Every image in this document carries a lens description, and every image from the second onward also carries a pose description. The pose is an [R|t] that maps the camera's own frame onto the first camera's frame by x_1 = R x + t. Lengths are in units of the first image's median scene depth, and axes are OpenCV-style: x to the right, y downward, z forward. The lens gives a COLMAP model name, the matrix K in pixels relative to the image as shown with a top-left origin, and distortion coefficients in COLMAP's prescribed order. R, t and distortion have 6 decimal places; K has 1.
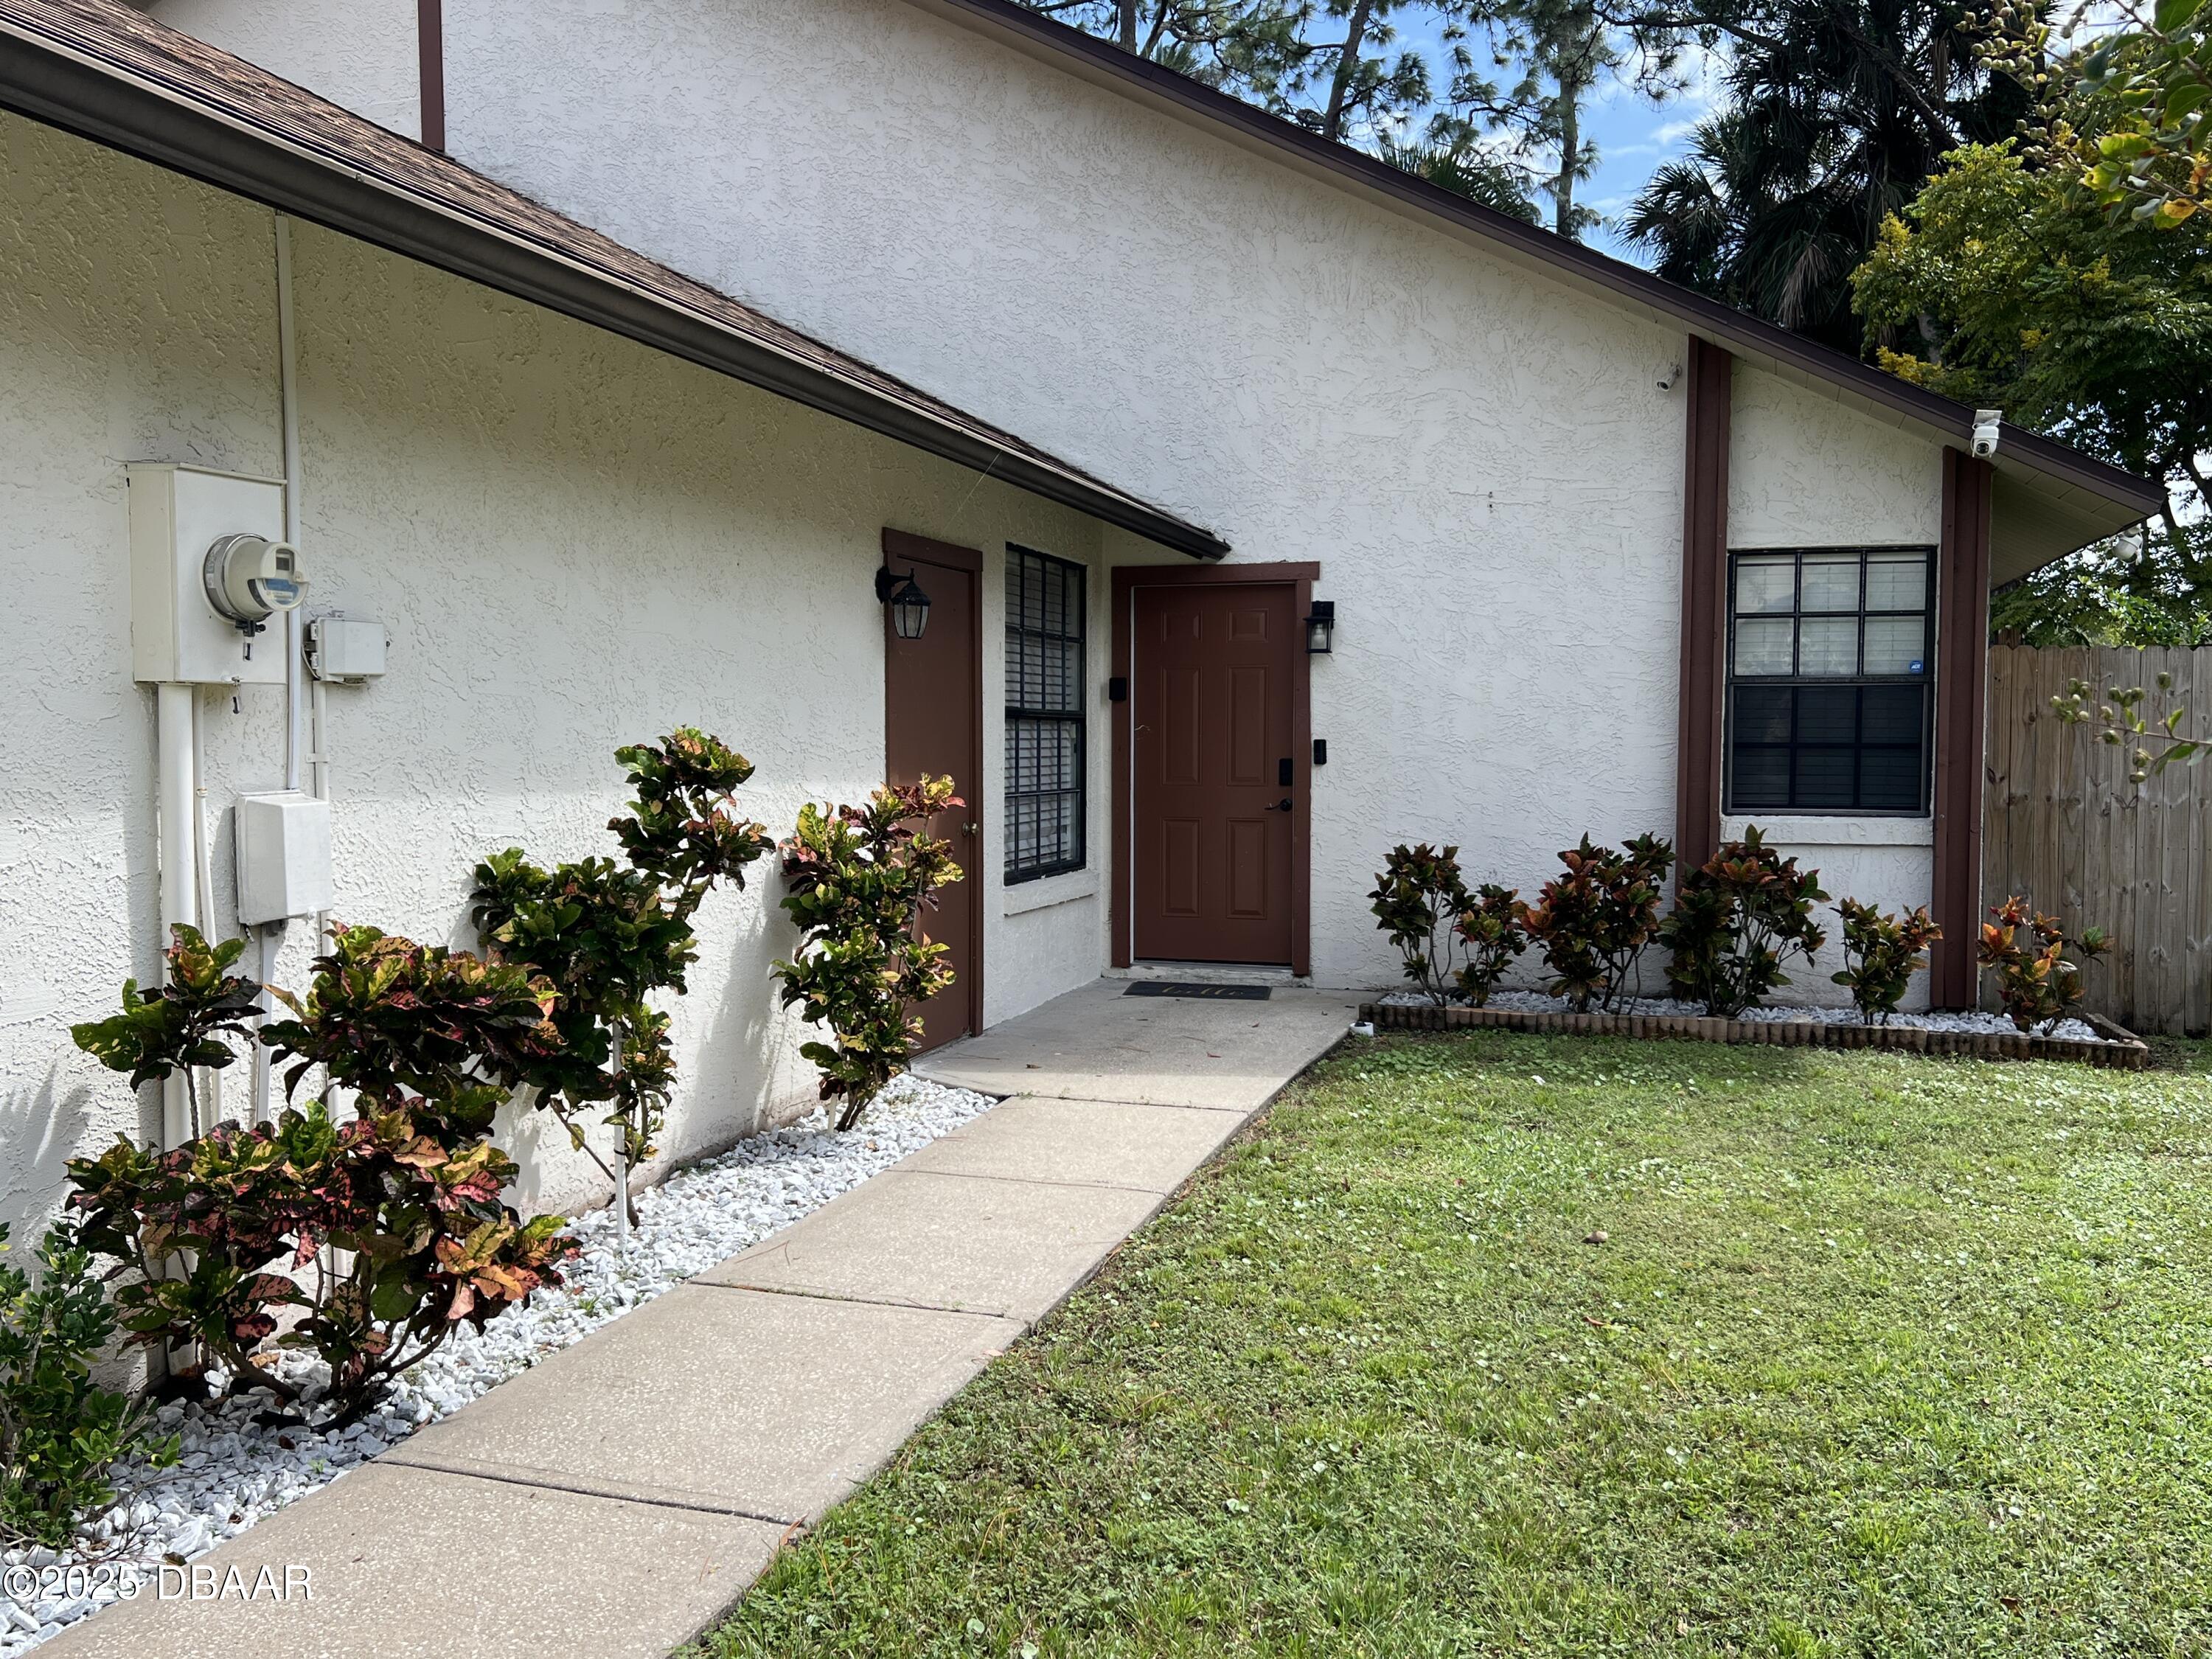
lens RADIAL K [[1848.1, 0, 1099.7], [0, 1848.1, 829.7], [0, 0, 1]] dist [0.086145, -0.044776]
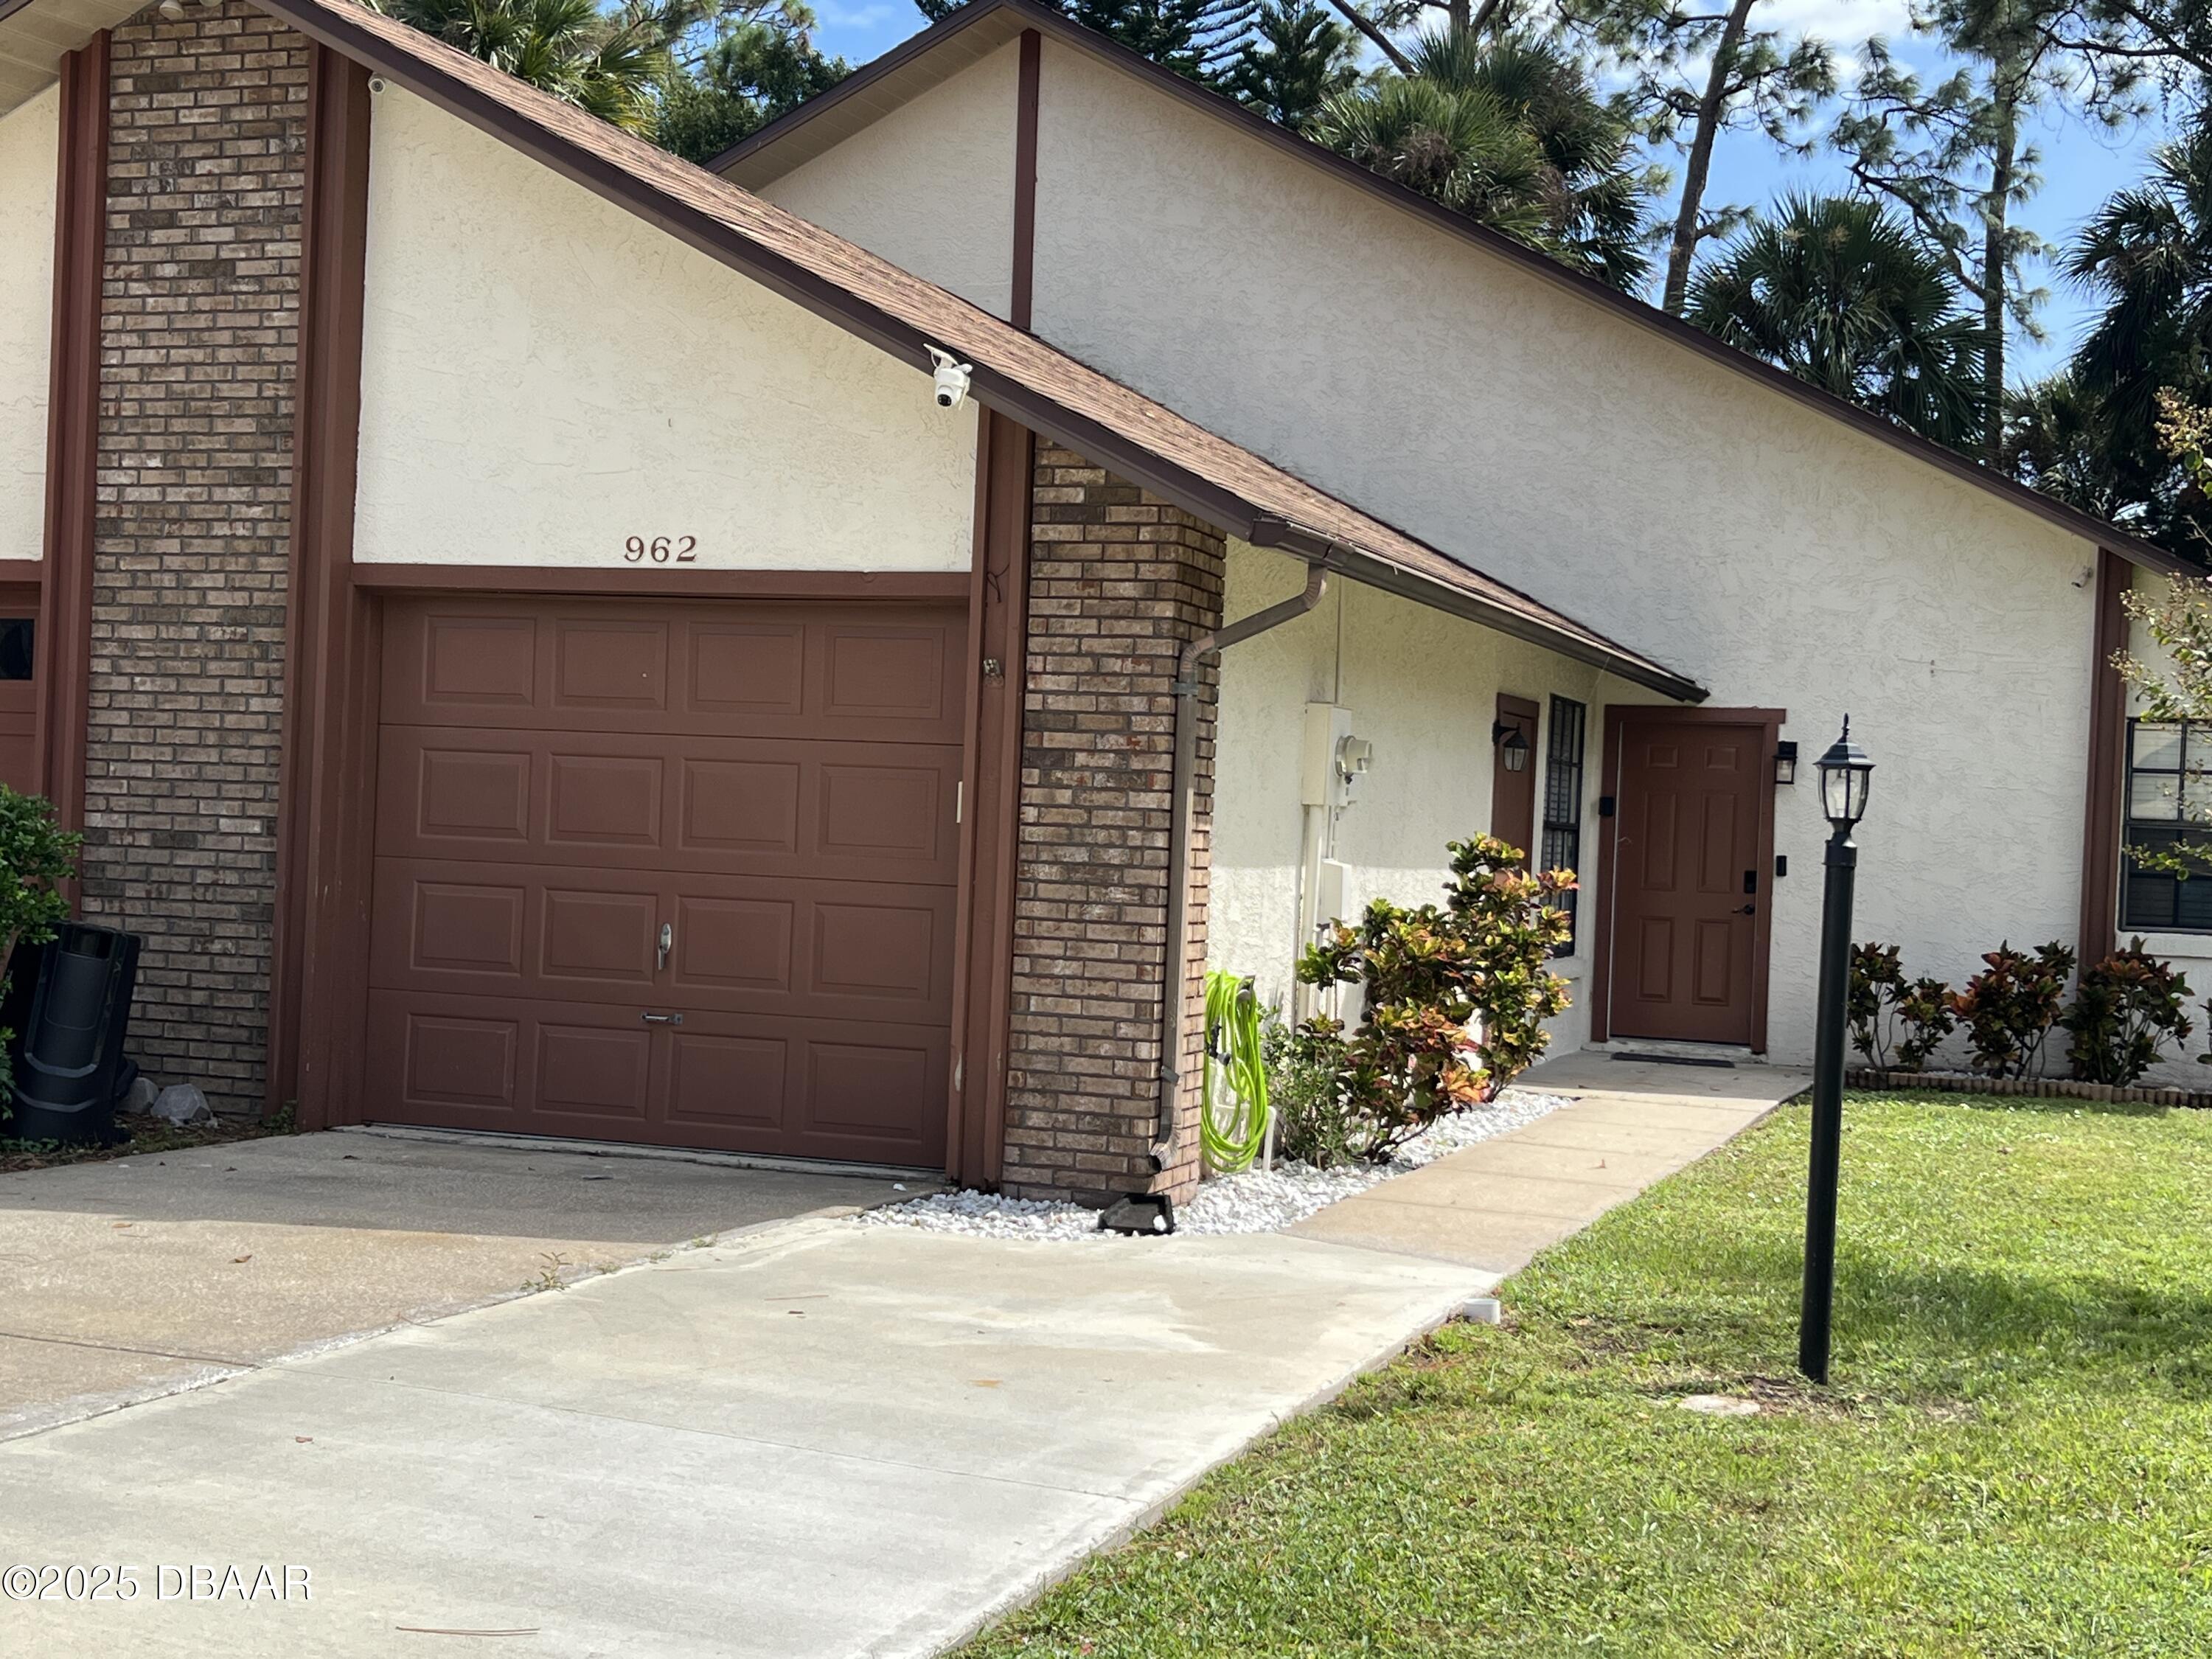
lens RADIAL K [[2900.9, 0, 1112.2], [0, 2900.9, 837.1], [0, 0, 1]] dist [0.111295, 0.000000]
pose [[0.998369, 0.040398, -0.040347, -0.241274], [-0.042398, 0.997848, -0.050014, 0.052821], [0.038240, 0.051643, 0.997933, -0.918776]]
